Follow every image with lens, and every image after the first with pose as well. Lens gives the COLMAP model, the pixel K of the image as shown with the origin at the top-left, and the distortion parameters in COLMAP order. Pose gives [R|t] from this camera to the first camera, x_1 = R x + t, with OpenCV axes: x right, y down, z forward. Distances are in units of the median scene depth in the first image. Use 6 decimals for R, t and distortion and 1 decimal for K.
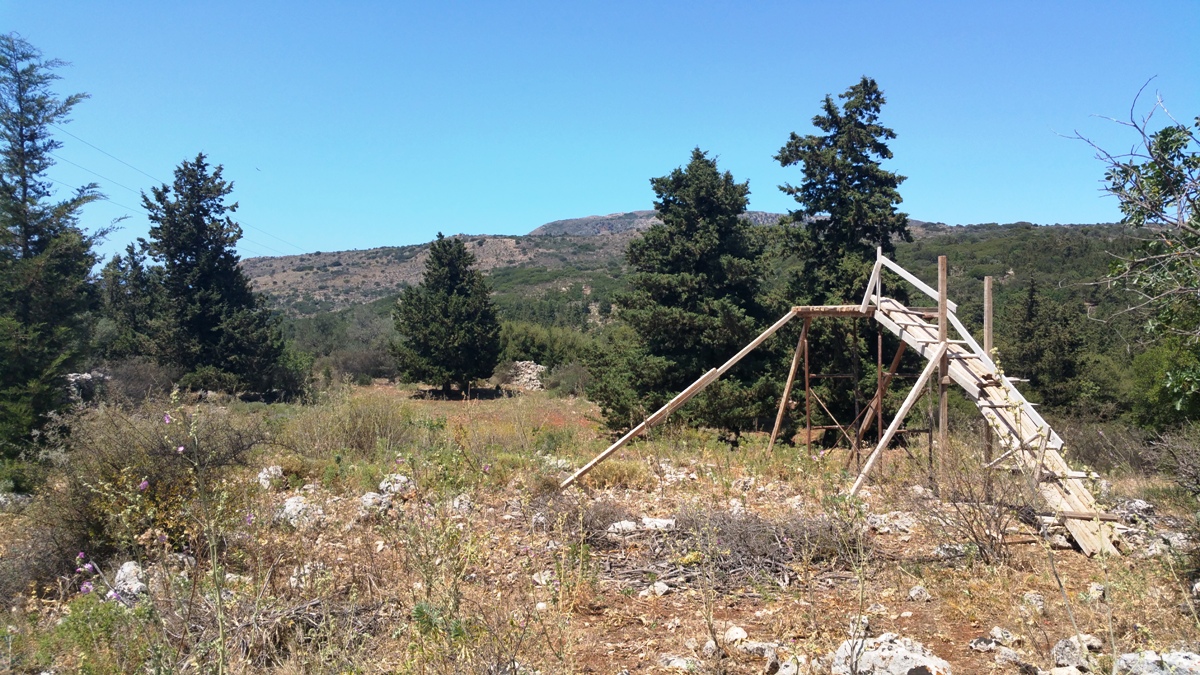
lens RADIAL K [[968.5, 0, 612.7], [0, 968.5, 337.7], [0, 0, 1]] dist [0.195001, -0.426974]
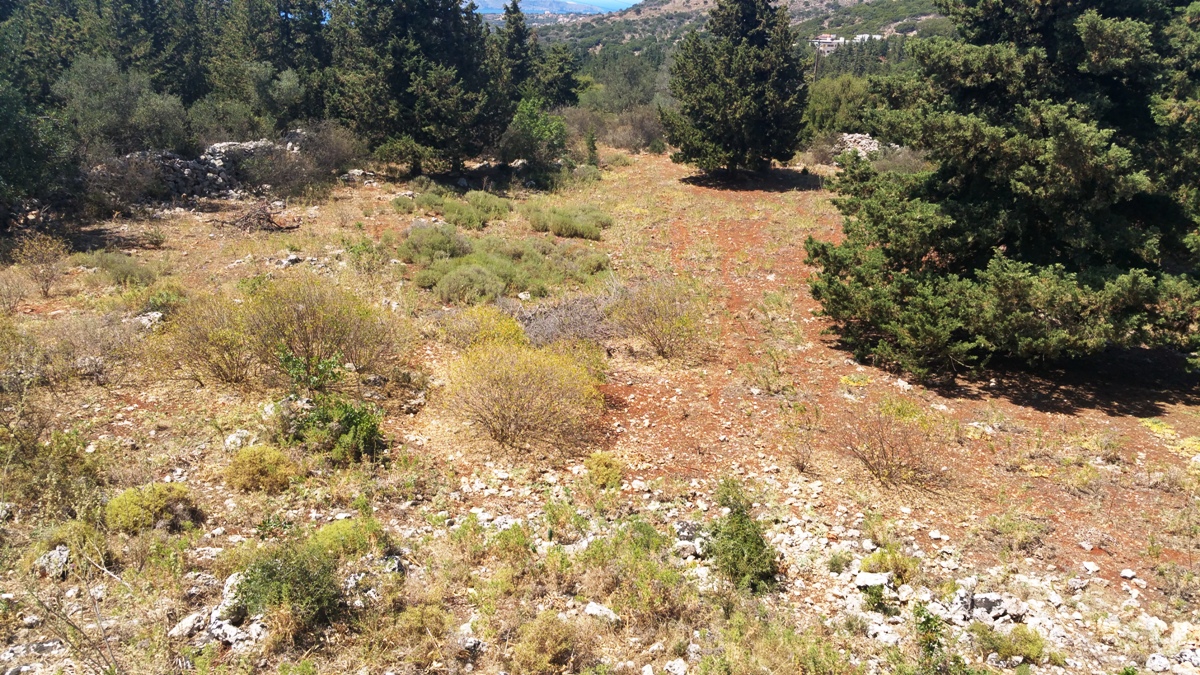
lens RADIAL K [[974.4, 0, 604.4], [0, 974.4, 344.4], [0, 0, 1]] dist [0.133063, -0.269149]
pose [[0.908508, 0.147059, -0.391134, 0.068882], [-0.034438, 0.959193, 0.280646, -0.033857], [0.416445, -0.241500, 0.876500, 0.265268]]
